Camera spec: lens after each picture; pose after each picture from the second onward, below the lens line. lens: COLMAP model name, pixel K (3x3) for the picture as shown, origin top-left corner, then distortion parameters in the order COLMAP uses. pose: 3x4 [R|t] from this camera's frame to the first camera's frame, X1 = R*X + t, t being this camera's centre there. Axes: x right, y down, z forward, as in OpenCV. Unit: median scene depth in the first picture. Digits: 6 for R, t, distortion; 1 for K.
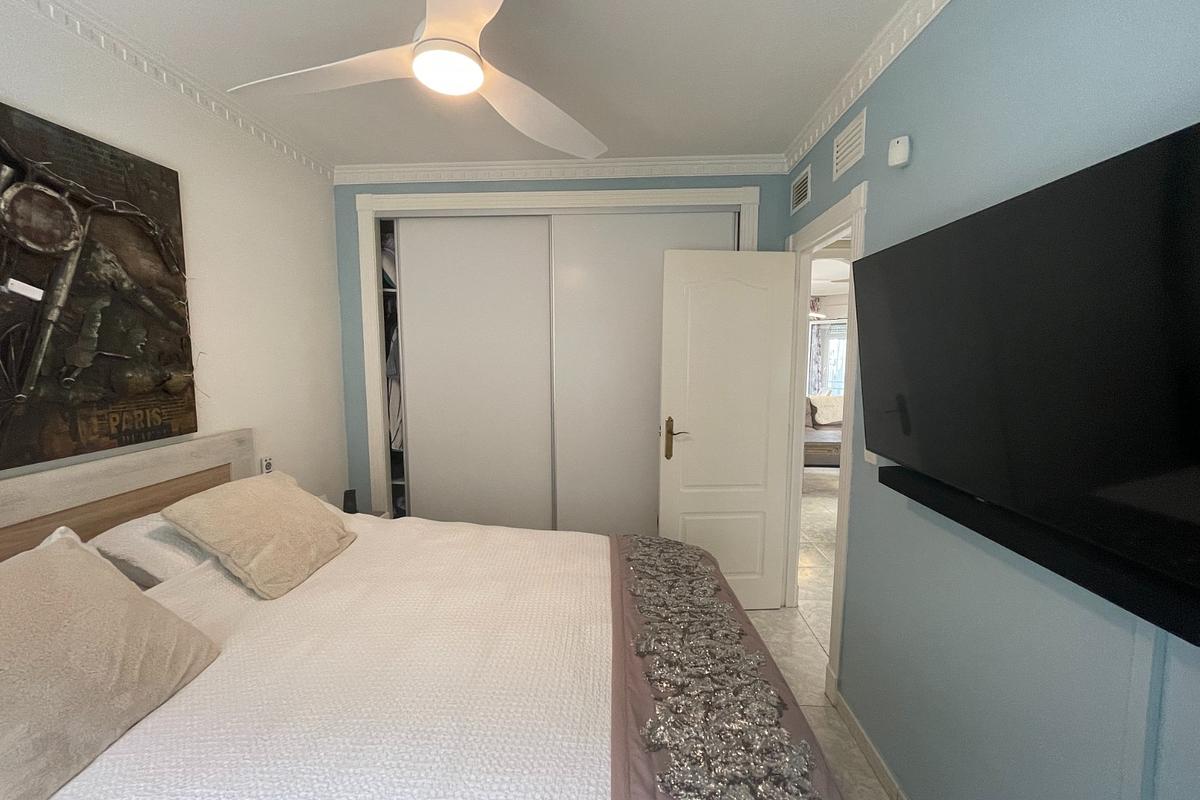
lens RADIAL K [[481.3, 0, 594.6], [0, 481.3, 398.2], [0, 0, 1]] dist [-0.003031, 0.000429]
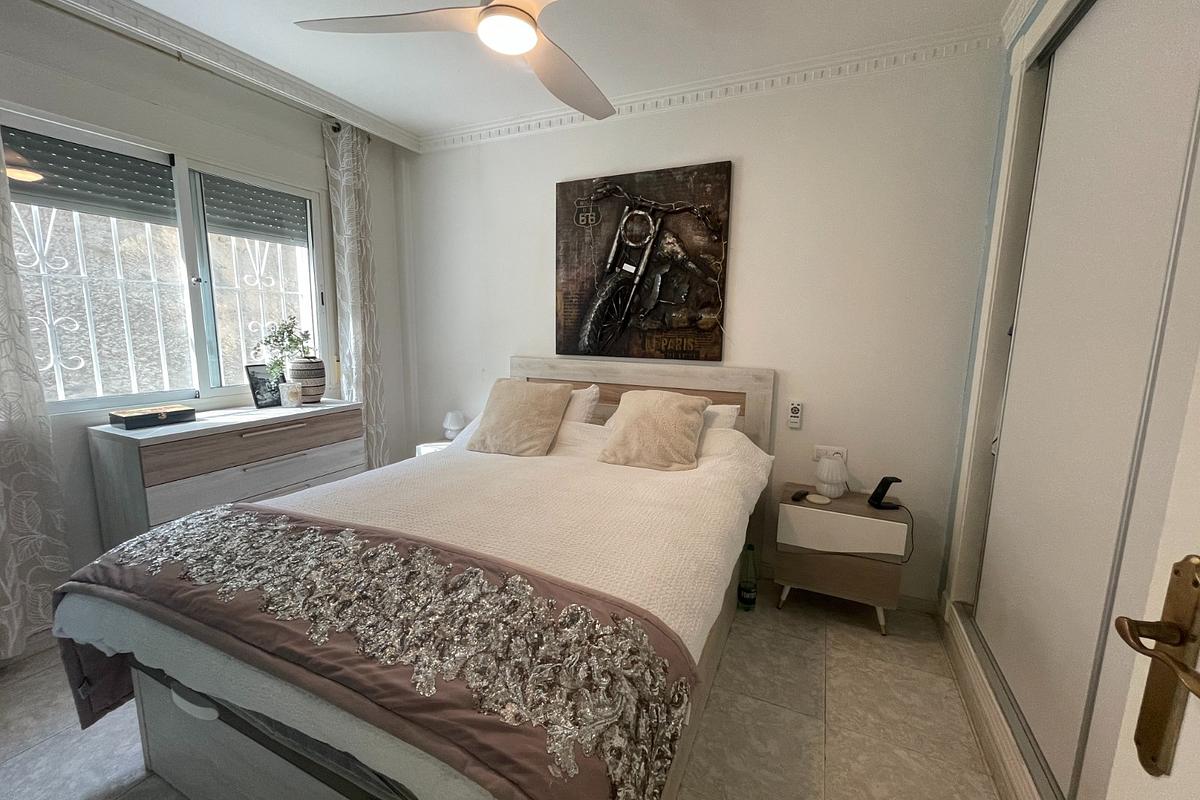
lens RADIAL K [[481.3, 0, 594.6], [0, 481.3, 398.2], [0, 0, 1]] dist [-0.003031, 0.000429]
pose [[-0.371176, 0.129645, -0.919467, 0.638569], [-0.107407, 0.977564, 0.181196, -0.040009], [0.922330, 0.166013, -0.348924, 1.397976]]
